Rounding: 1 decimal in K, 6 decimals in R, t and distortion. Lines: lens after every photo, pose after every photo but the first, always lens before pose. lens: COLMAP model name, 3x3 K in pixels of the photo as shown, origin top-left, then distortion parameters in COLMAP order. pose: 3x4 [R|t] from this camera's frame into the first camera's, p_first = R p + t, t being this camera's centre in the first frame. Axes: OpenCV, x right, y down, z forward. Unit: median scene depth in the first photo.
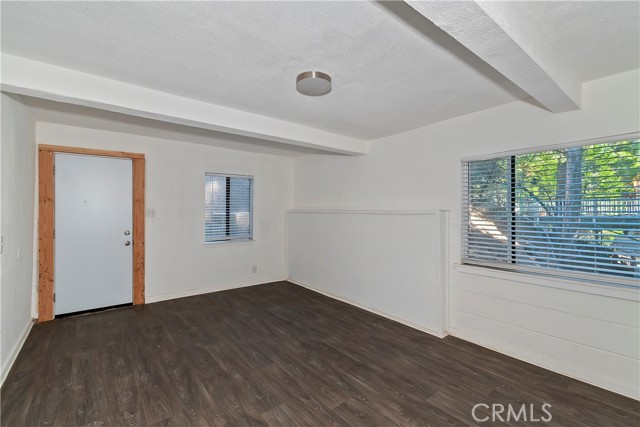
lens RADIAL K [[287.6, 0, 321.6], [0, 287.6, 213.4], [0, 0, 1]] dist [0.004136, -0.001658]
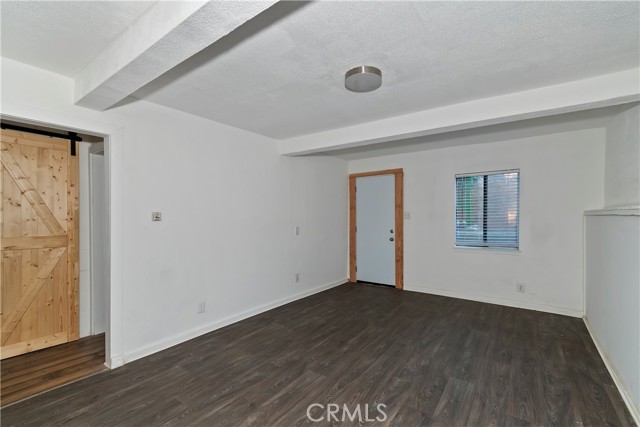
lens RADIAL K [[287.6, 0, 316.4], [0, 287.6, 228.9], [0, 0, 1]] dist [0.004136, -0.001658]
pose [[0.249300, 0.041632, -0.967531, 0.643209], [-0.002942, 0.999104, 0.042232, 0.003536], [0.968422, -0.007682, 0.249199, 0.443770]]
